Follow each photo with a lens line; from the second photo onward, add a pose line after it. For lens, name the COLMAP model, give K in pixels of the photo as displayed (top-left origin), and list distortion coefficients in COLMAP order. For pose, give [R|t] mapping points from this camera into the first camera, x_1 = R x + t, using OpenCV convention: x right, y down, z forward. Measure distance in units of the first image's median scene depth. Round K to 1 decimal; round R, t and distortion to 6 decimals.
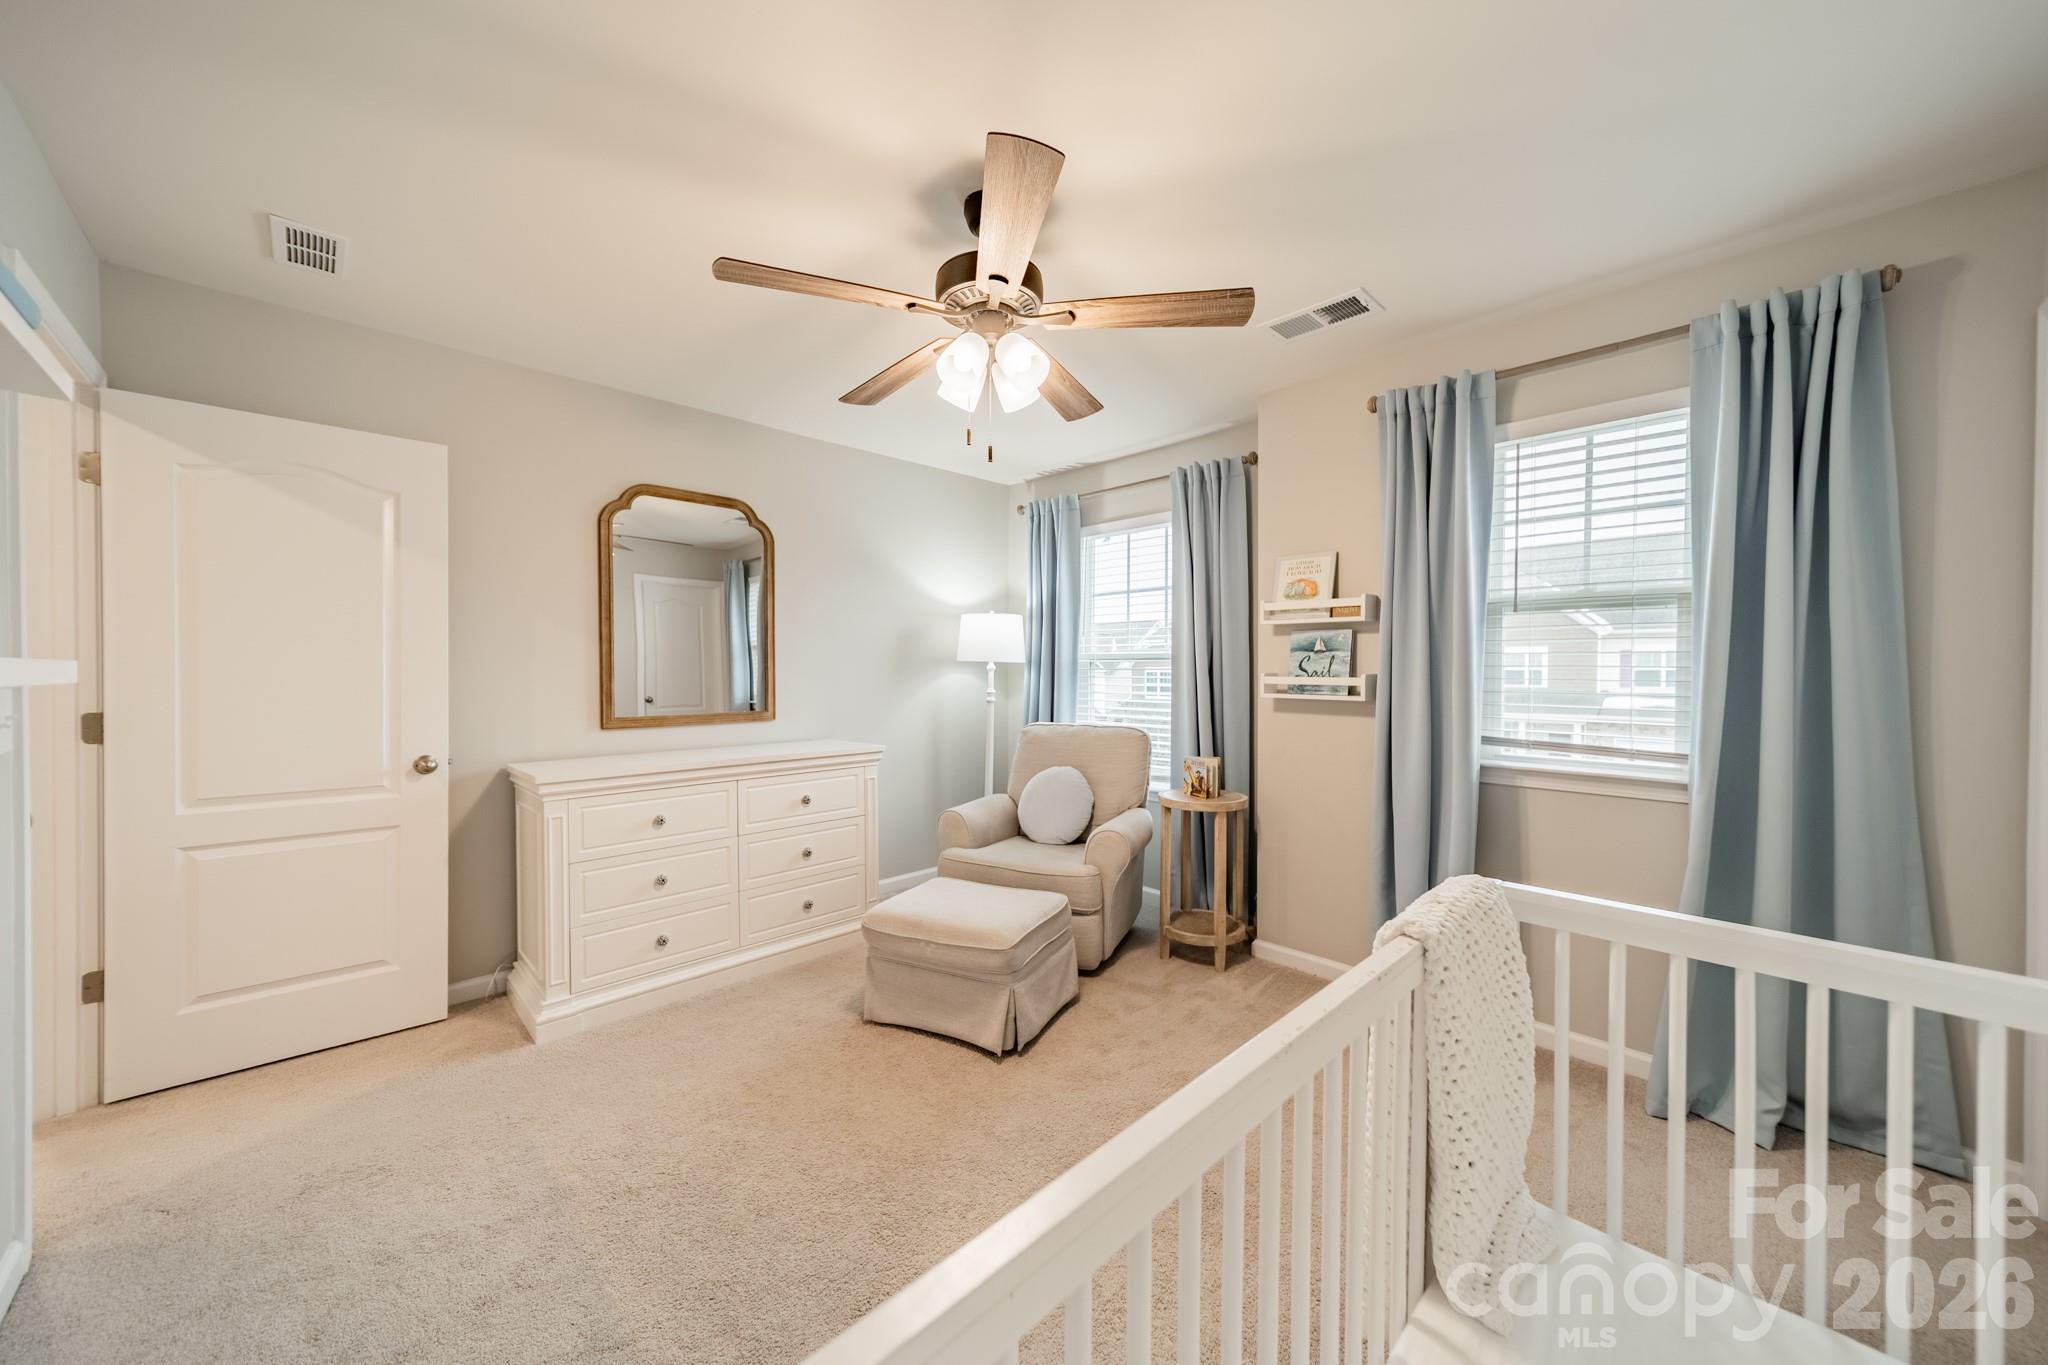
lens RADIAL K [[719.7, 0, 1028.3], [0, 719.7, 682.6], [0, 0, 1]] dist [0.008473, -0.000033]
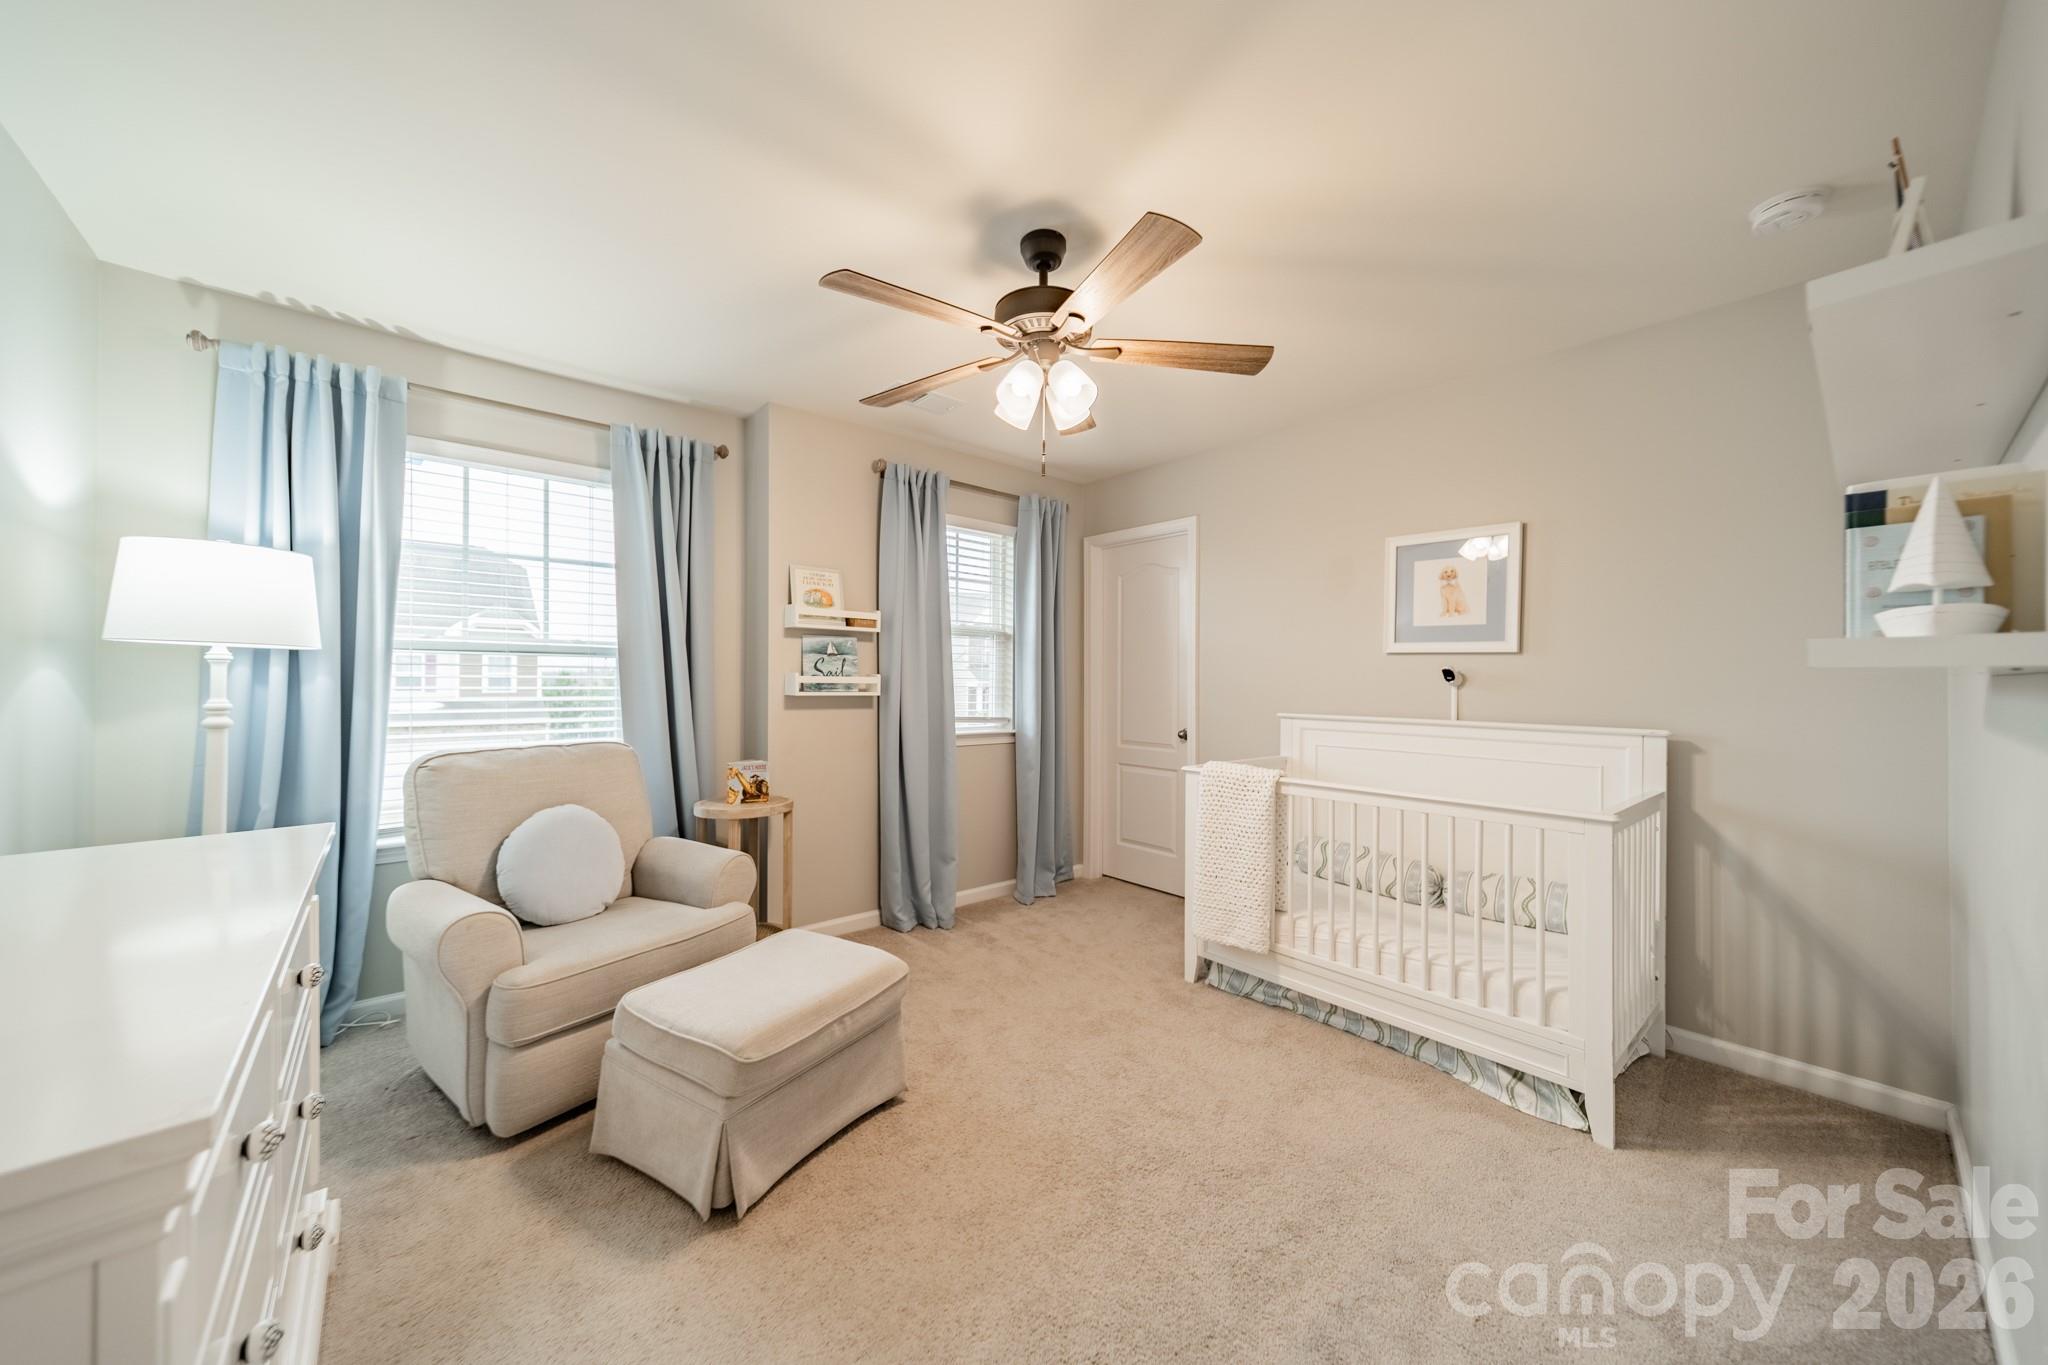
lens RADIAL K [[719.7, 0, 1028.3], [0, 719.7, 682.6], [0, 0, 1]] dist [0.008473, -0.000033]
pose [[0.063585, -0.005874, 0.997959, -0.716603], [0.010722, 0.999929, 0.005203, -0.000469], [-0.997919, 0.010369, 0.063644, 0.599171]]
